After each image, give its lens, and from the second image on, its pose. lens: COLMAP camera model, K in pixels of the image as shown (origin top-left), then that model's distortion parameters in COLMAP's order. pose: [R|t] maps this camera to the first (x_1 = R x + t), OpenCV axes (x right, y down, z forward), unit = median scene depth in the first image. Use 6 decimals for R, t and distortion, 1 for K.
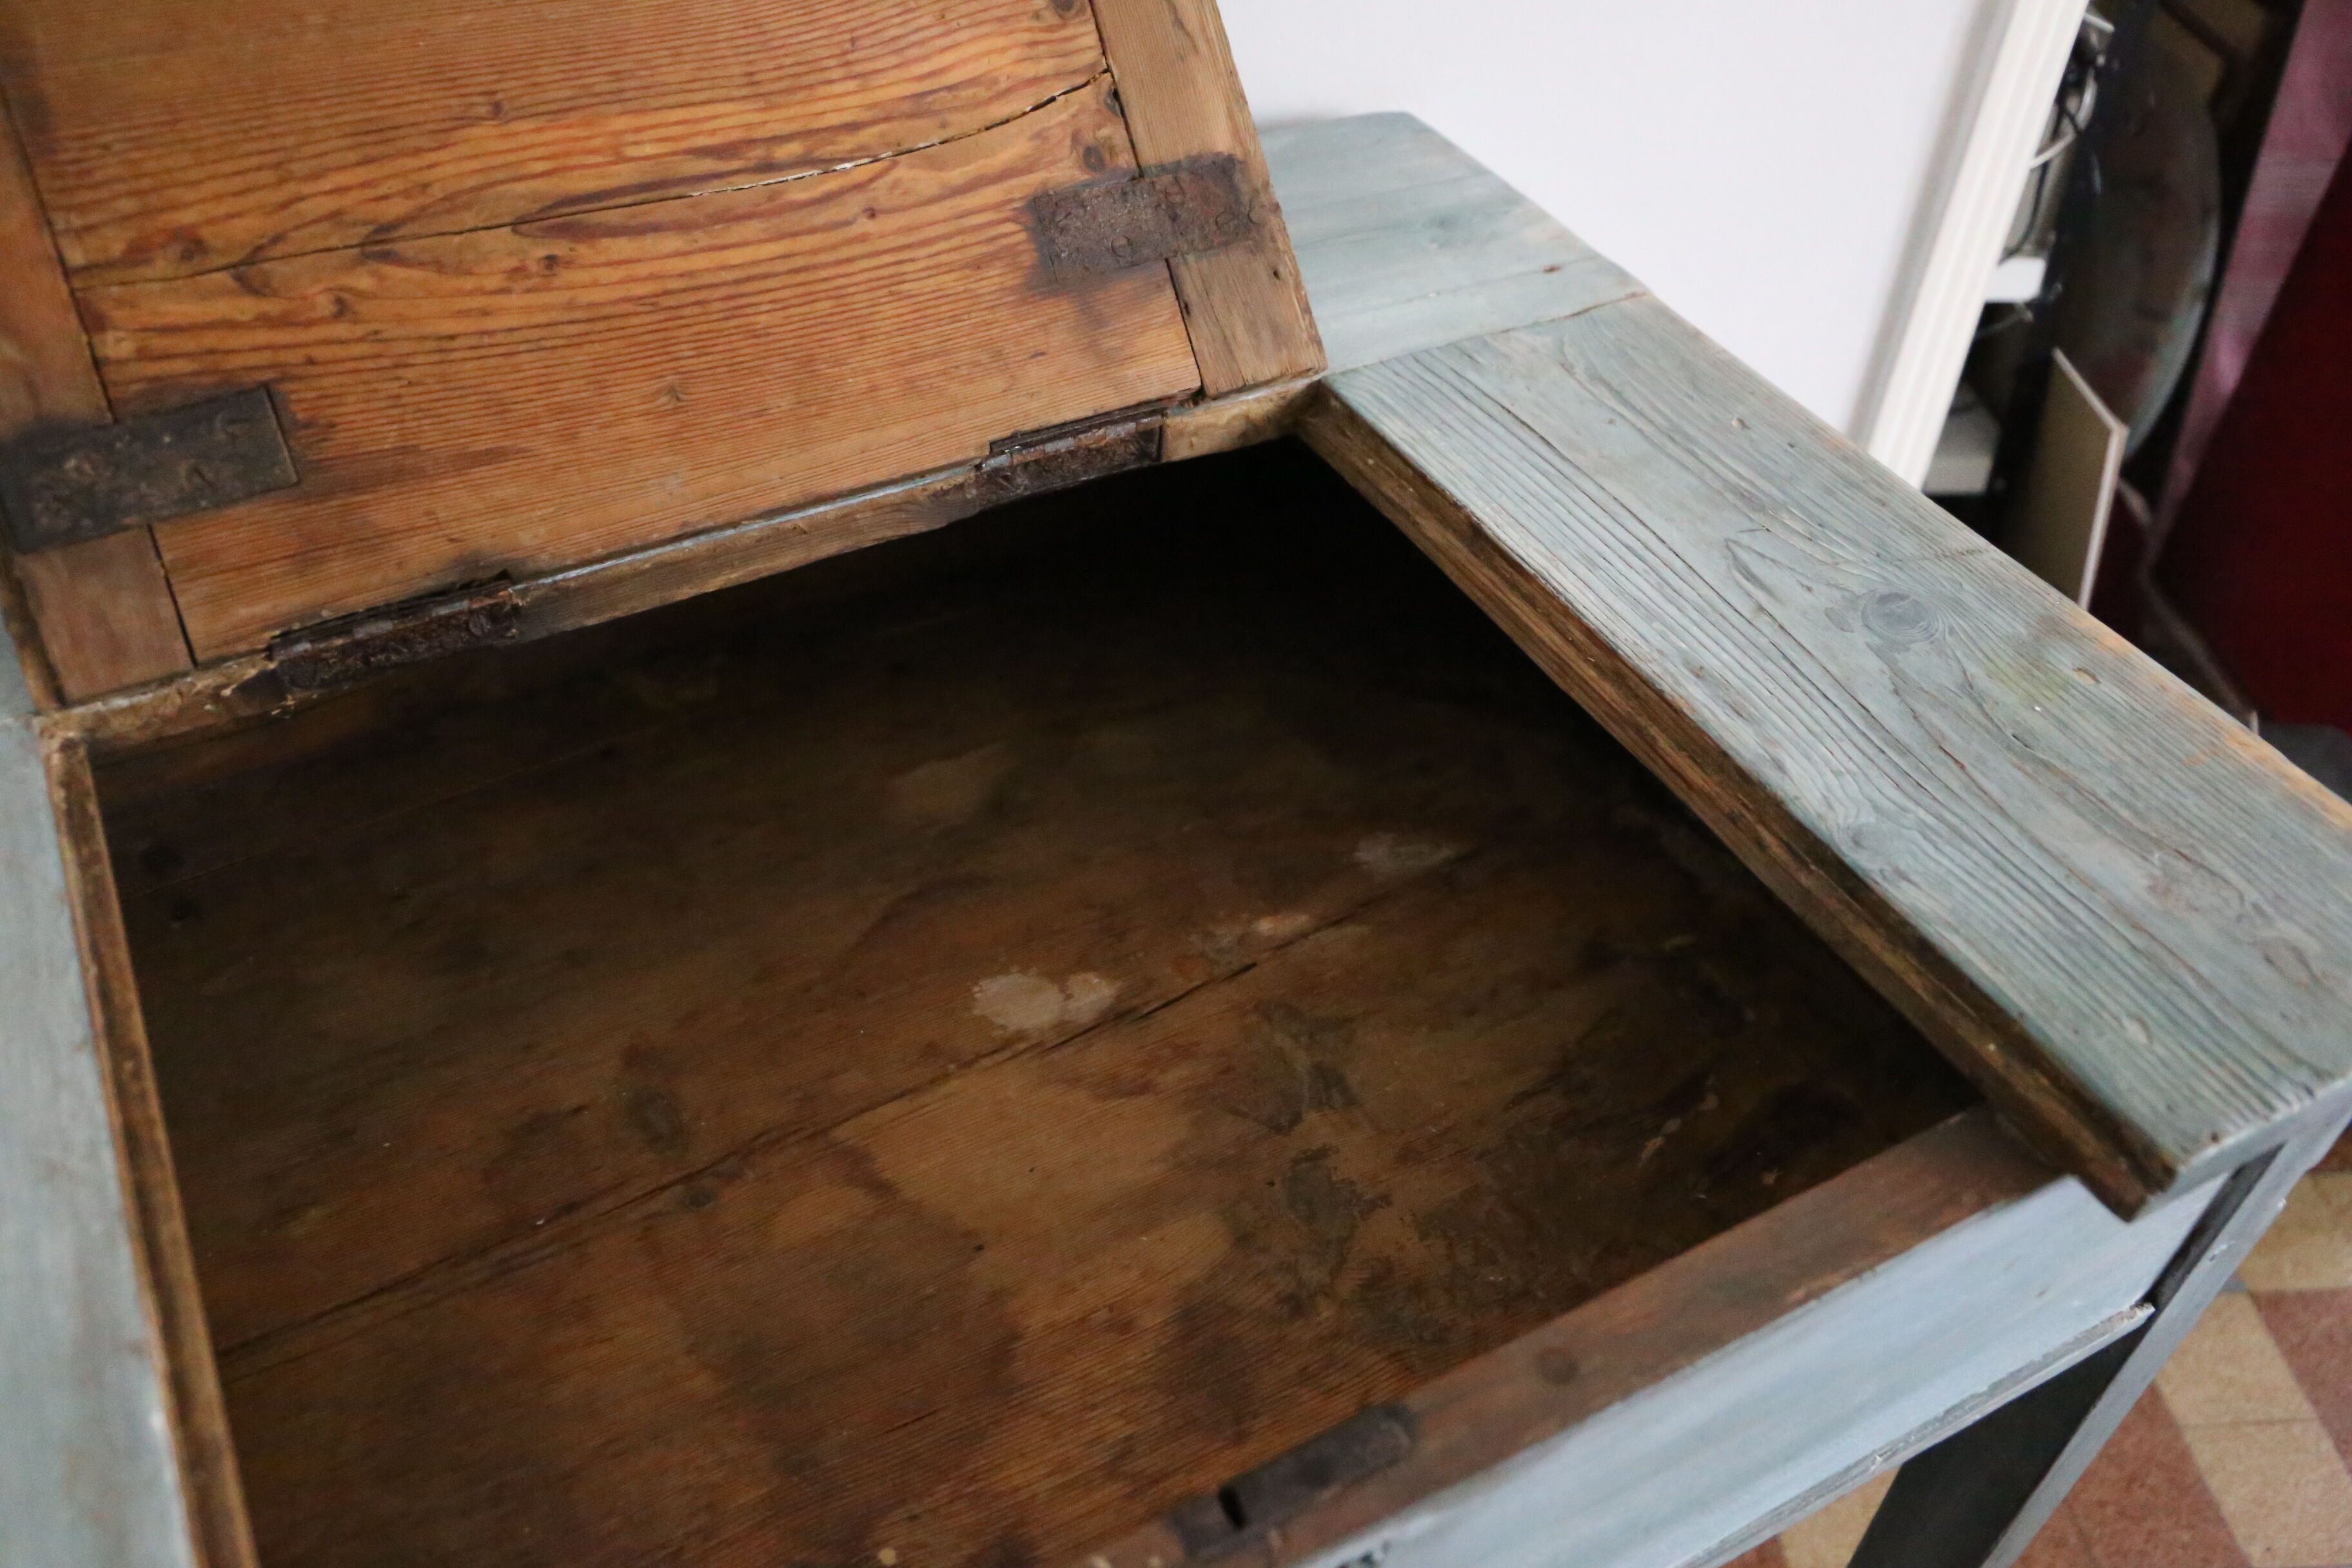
lens RADIAL K [[2023.1, 0, 1176.0], [0, 2023.1, 784.0], [0, 0, 1]] dist [-0.083659, 0.127554]
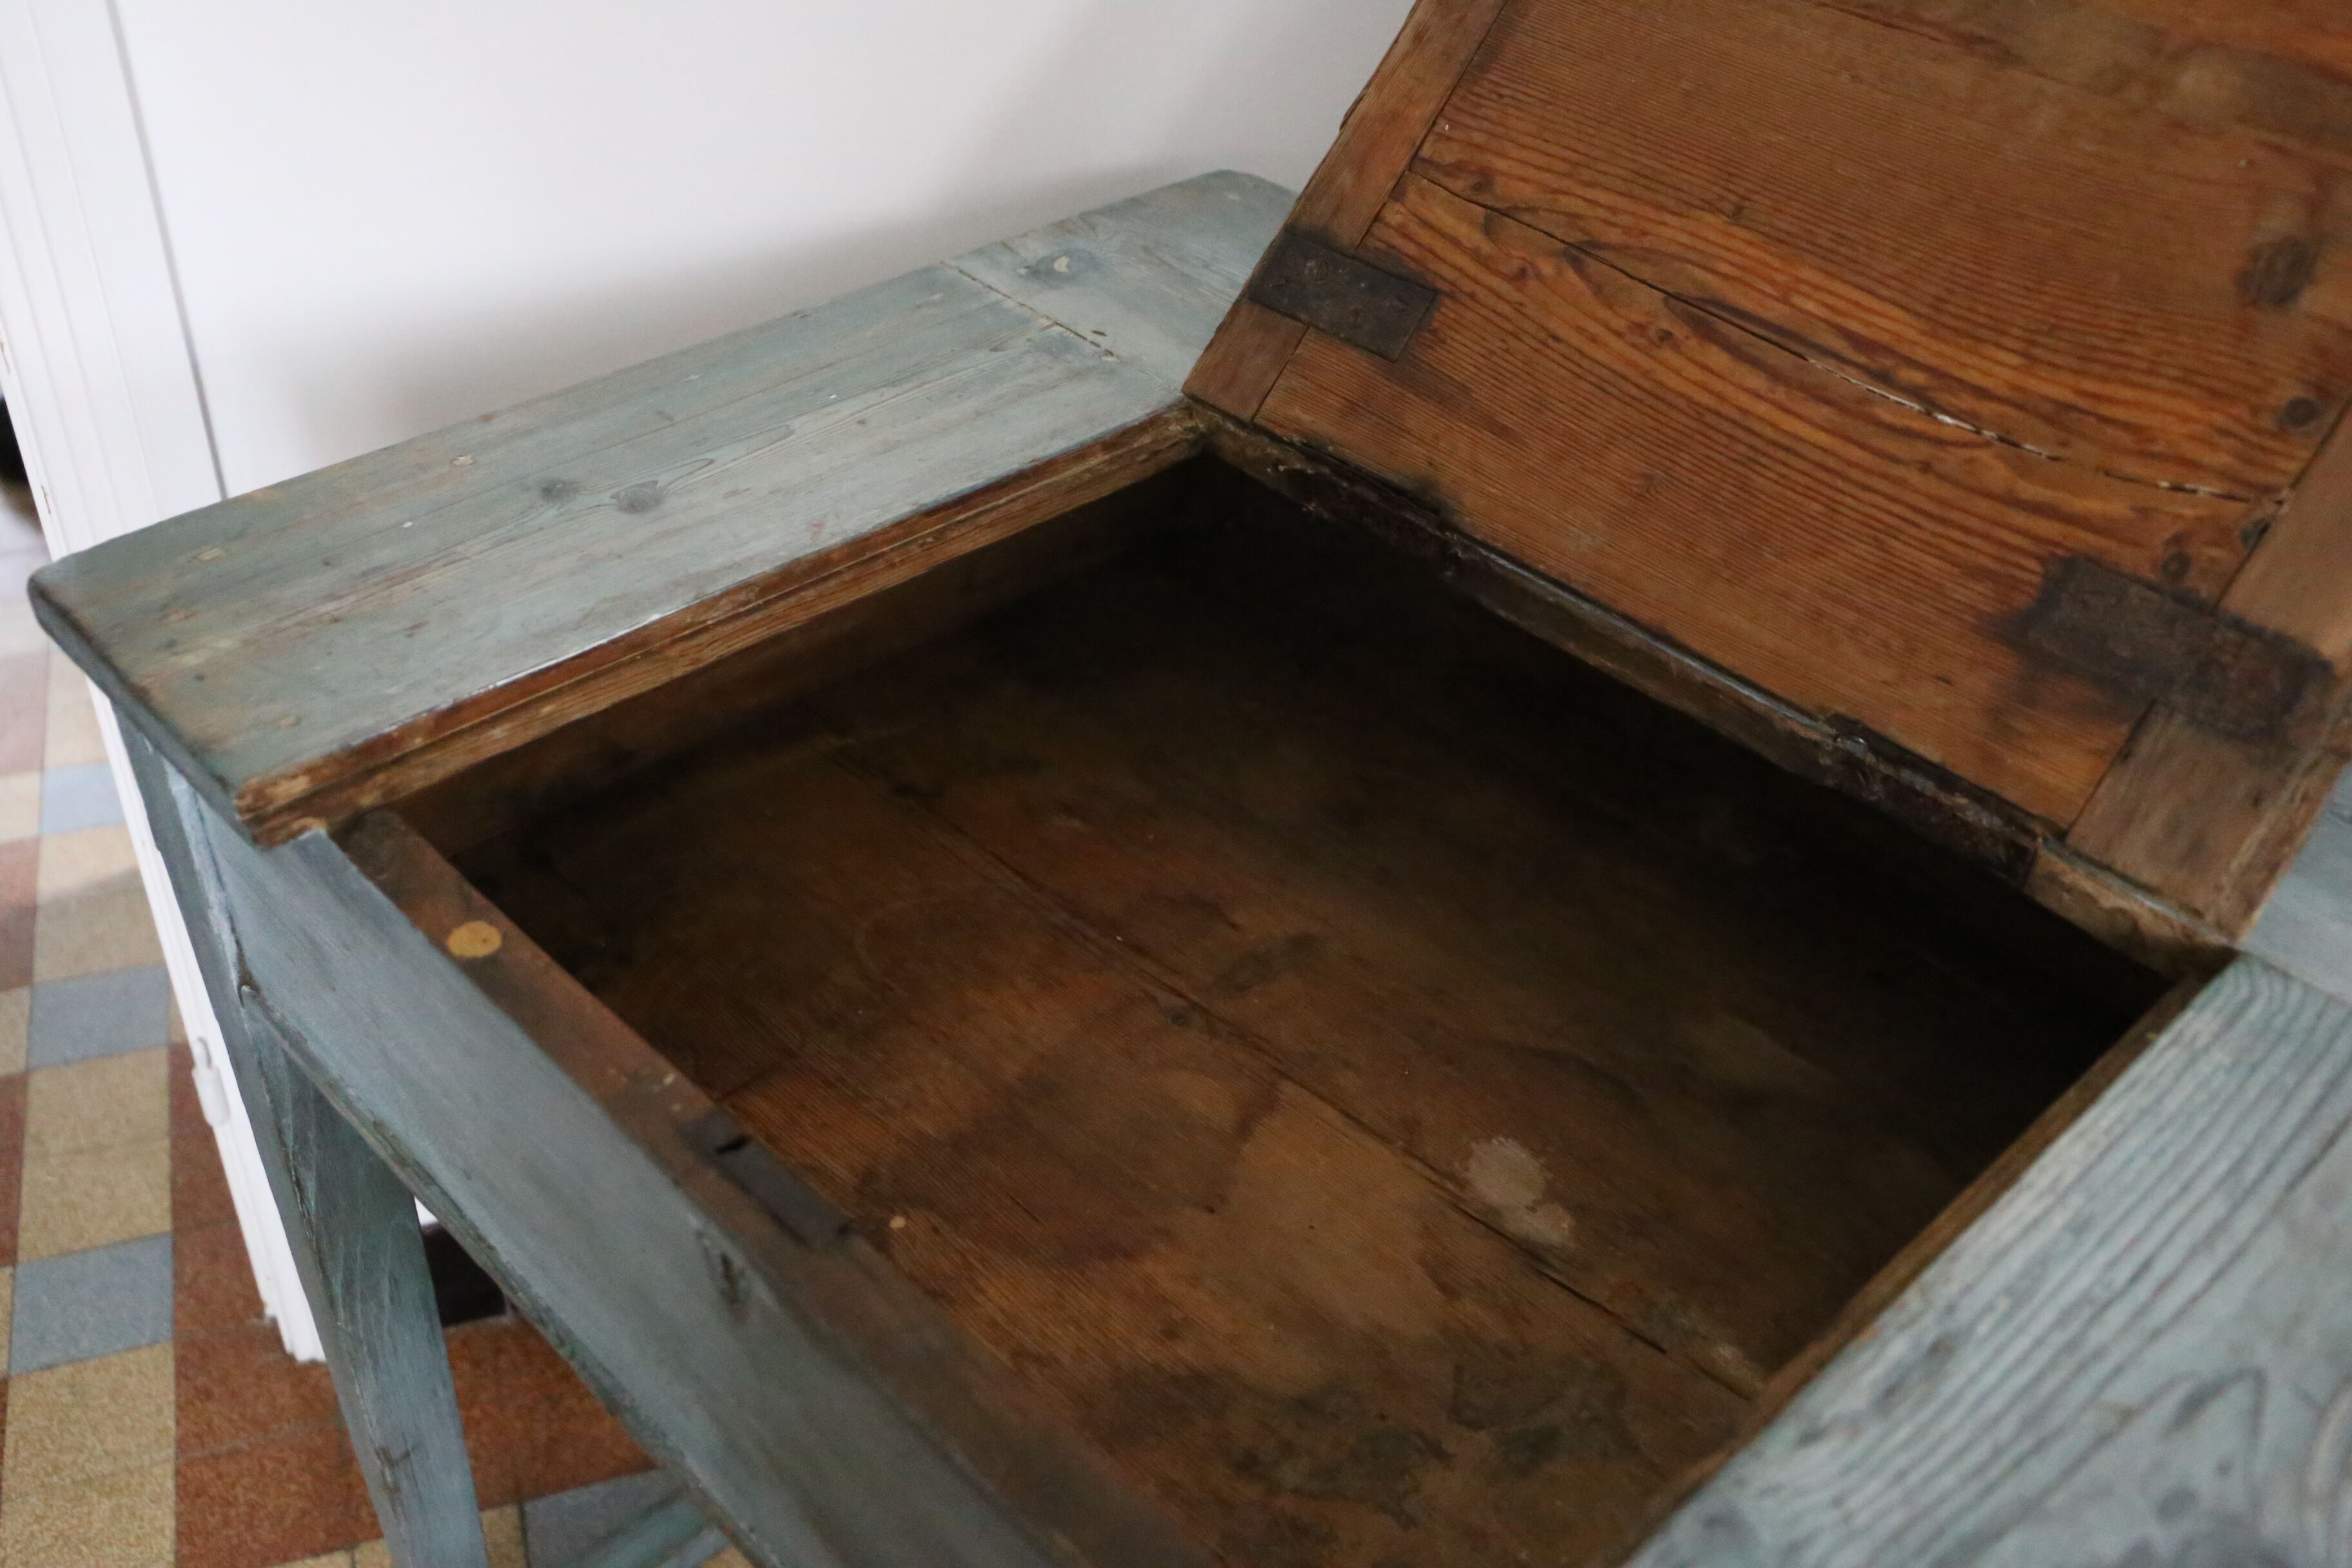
lens RADIAL K [[2336.6, 0, 1176.0], [0, 2336.6, 784.0], [0, 0, 1]] dist [-0.014743, 0.045558]
pose [[0.261647, 0.554580, -0.789925, 0.753062], [-0.676293, 0.689261, 0.259898, -0.234235], [0.688599, 0.466219, 0.555402, 0.200968]]
